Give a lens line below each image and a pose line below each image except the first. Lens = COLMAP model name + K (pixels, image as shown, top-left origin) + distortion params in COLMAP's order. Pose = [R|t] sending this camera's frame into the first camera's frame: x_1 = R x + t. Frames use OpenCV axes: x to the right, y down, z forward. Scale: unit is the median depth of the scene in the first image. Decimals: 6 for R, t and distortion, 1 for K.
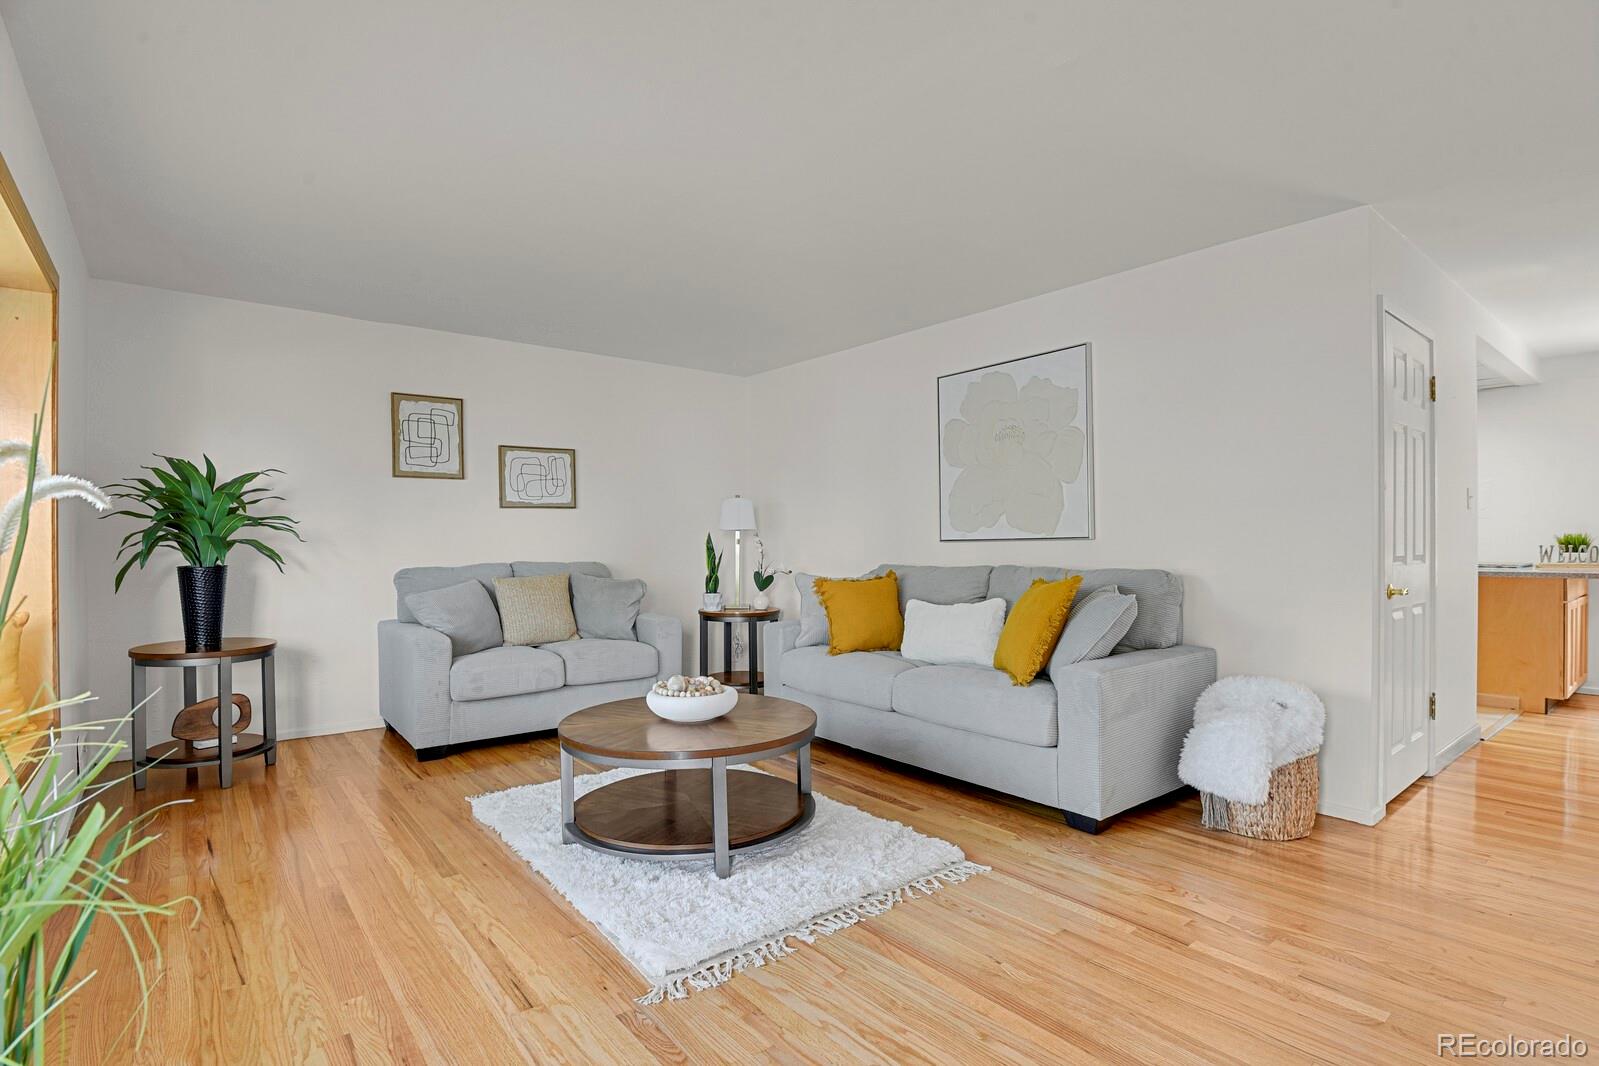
lens RADIAL K [[779.7, 0, 801.6], [0, 779.7, 540.1], [0, 0, 1]] dist [-0.022090, -0.005686]
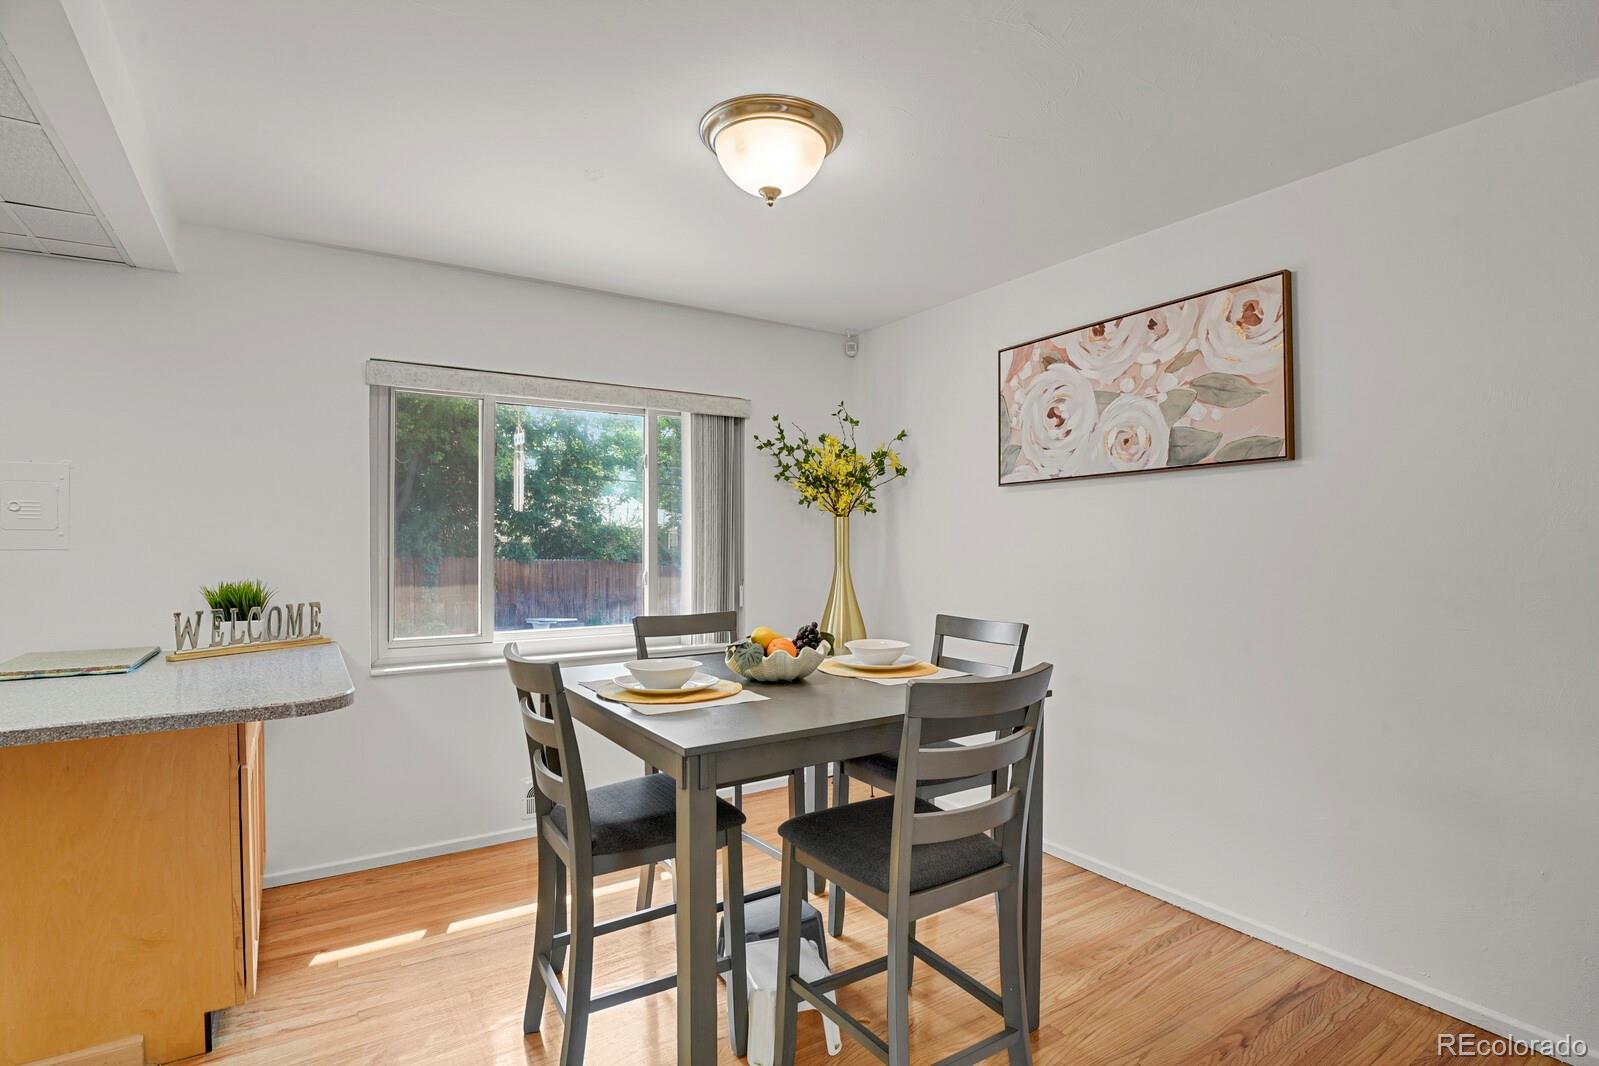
lens RADIAL K [[779.7, 0, 801.6], [0, 779.7, 540.1], [0, 0, 1]] dist [-0.022090, -0.005686]
pose [[0.106738, 0.001522, 0.994286, 0.930951], [0.008826, 0.999958, -0.002478, -0.055269], [-0.994248, 0.009040, 0.106720, 0.966590]]
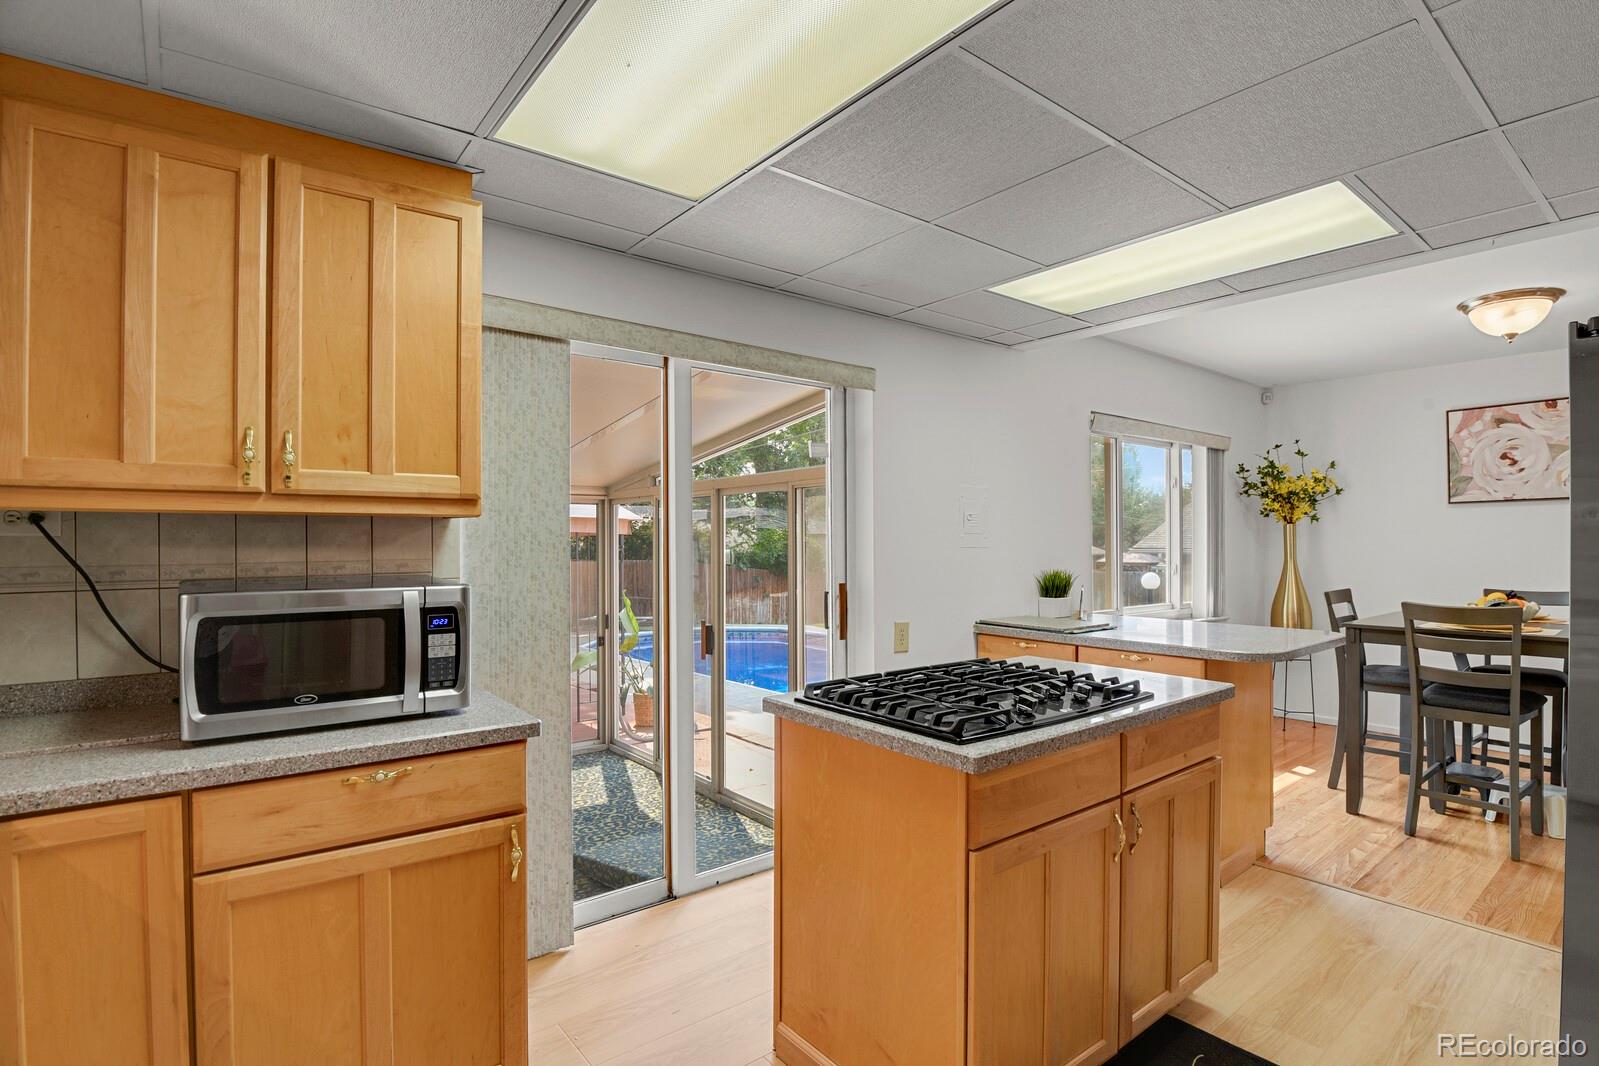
lens RADIAL K [[779.7, 0, 801.6], [0, 779.7, 540.1], [0, 0, 1]] dist [-0.022090, -0.005686]
pose [[0.007475, 0.003881, 0.999965, 0.481458], [0.009331, 0.999949, -0.003950, -0.062673], [-0.999929, 0.009360, 0.007438, 2.090071]]
